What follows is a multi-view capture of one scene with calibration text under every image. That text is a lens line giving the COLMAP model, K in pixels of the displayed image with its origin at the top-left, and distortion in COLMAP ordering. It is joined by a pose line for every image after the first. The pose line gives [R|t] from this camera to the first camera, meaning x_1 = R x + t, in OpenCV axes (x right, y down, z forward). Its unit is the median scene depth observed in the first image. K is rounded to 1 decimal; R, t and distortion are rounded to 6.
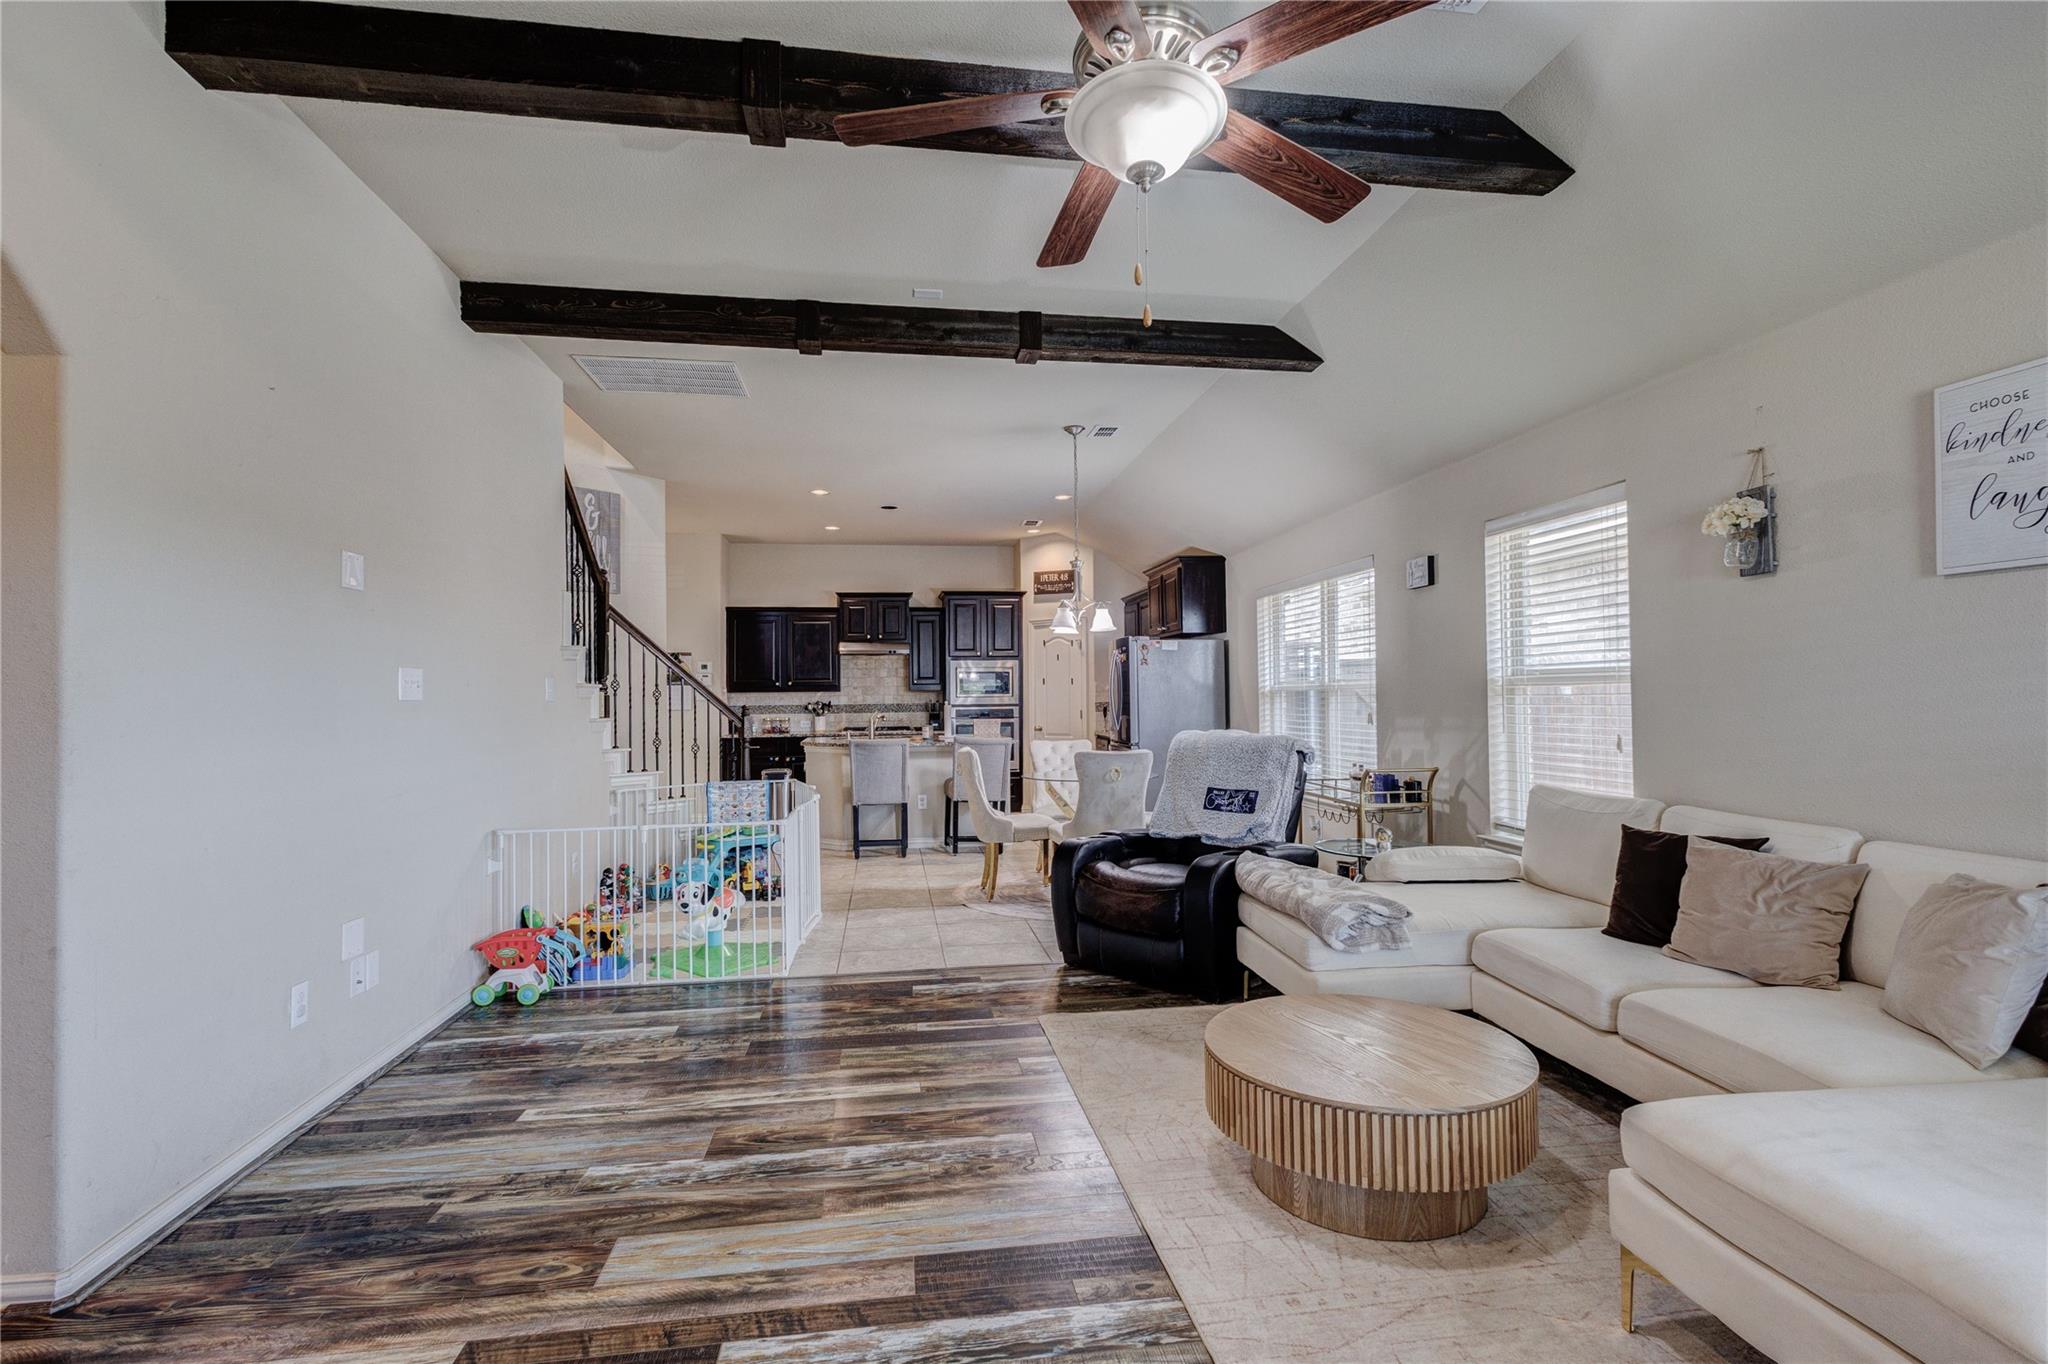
lens RADIAL K [[958.3, 0, 1021.0], [0, 958.3, 682.0], [0, 0, 1]] dist [0.003510, 0.000139]
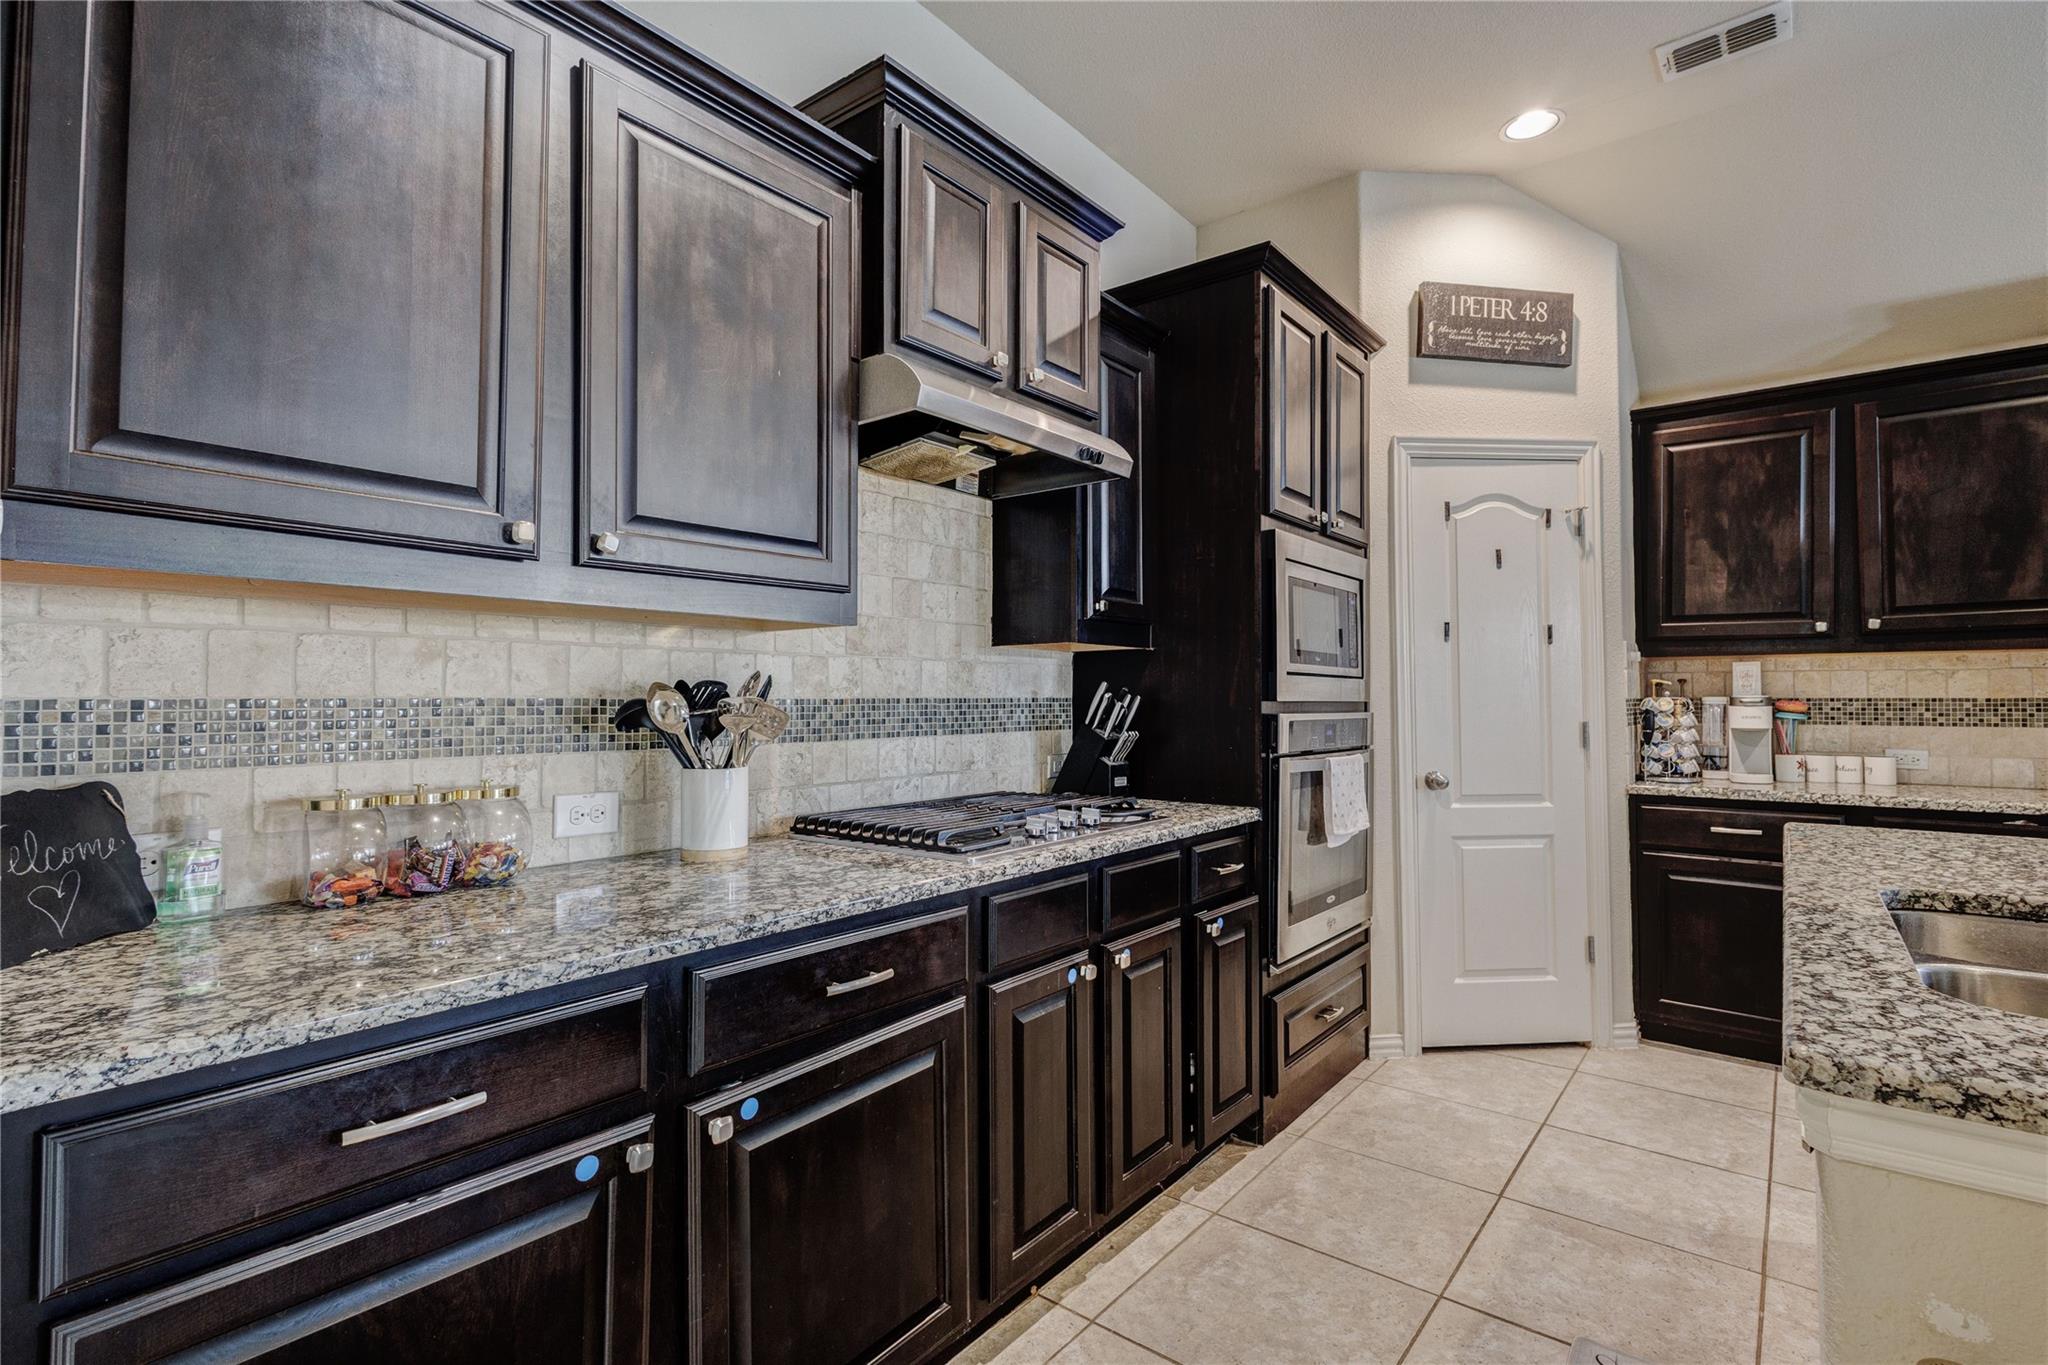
lens RADIAL K [[967.0, 0, 1020.2], [0, 967.0, 676.5], [0, 0, 1]] dist [0.010201, -0.000174]
pose [[0.725063, 0.026974, 0.688154, -0.388065], [-0.018417, 0.999635, -0.019779, 0.030104], [-0.688436, 0.001667, 0.725295, 1.125335]]
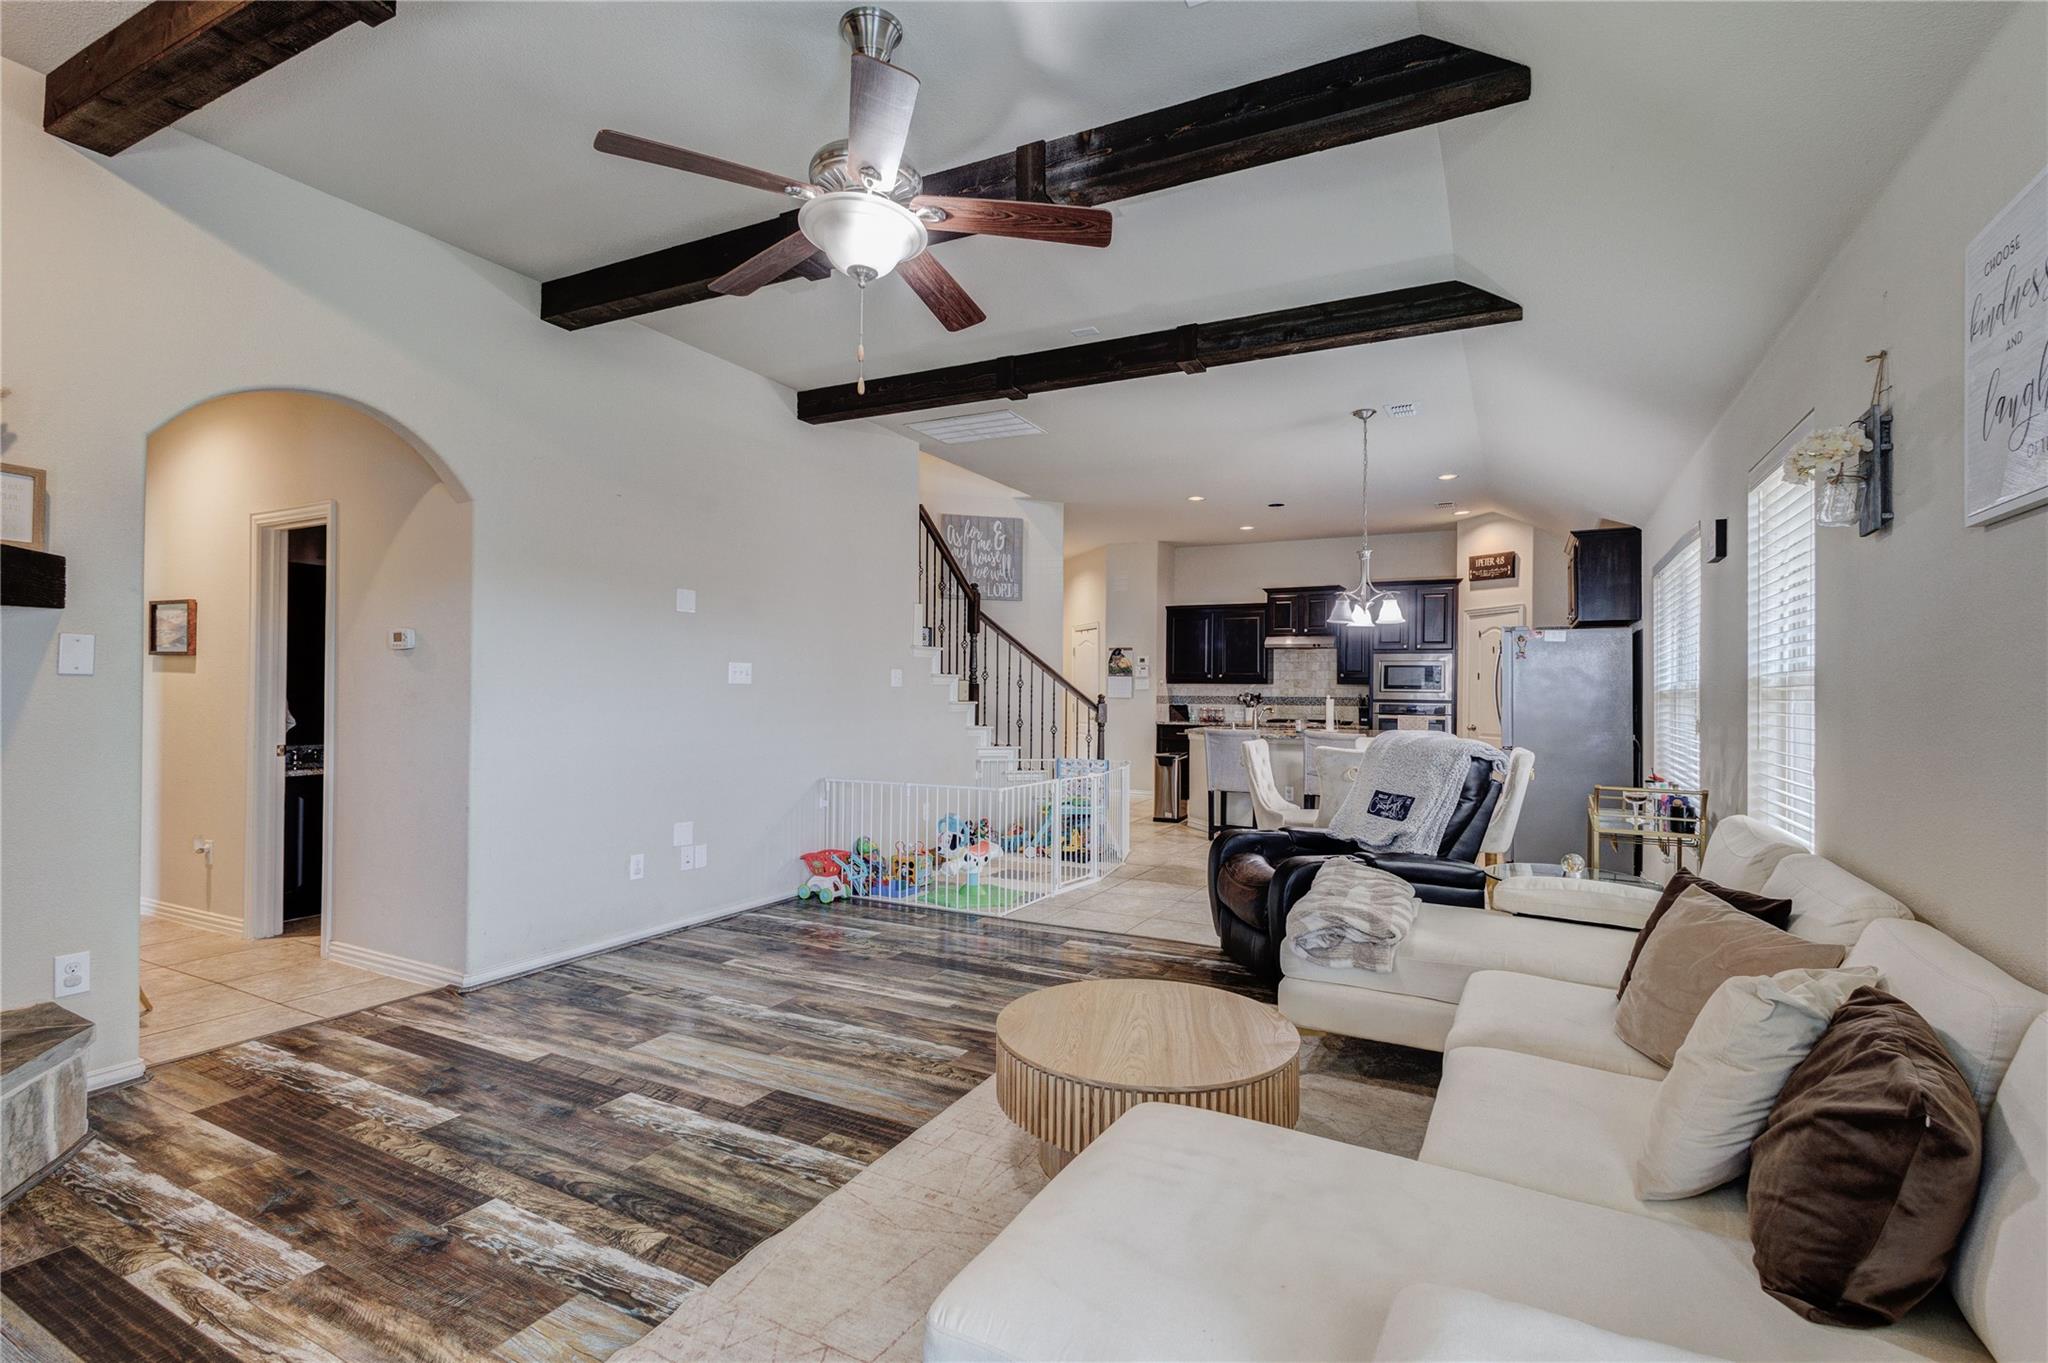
lens RADIAL K [[940.8, 0, 1022.9], [0, 940.8, 678.3], [0, 0, 1]] dist [0.005675, 0.000331]
pose [[0.809464, 0.011957, -0.587047, 0.258476], [-0.009383, 0.999928, 0.007428, -0.001889], [0.587094, -0.000504, 0.809519, 0.029458]]
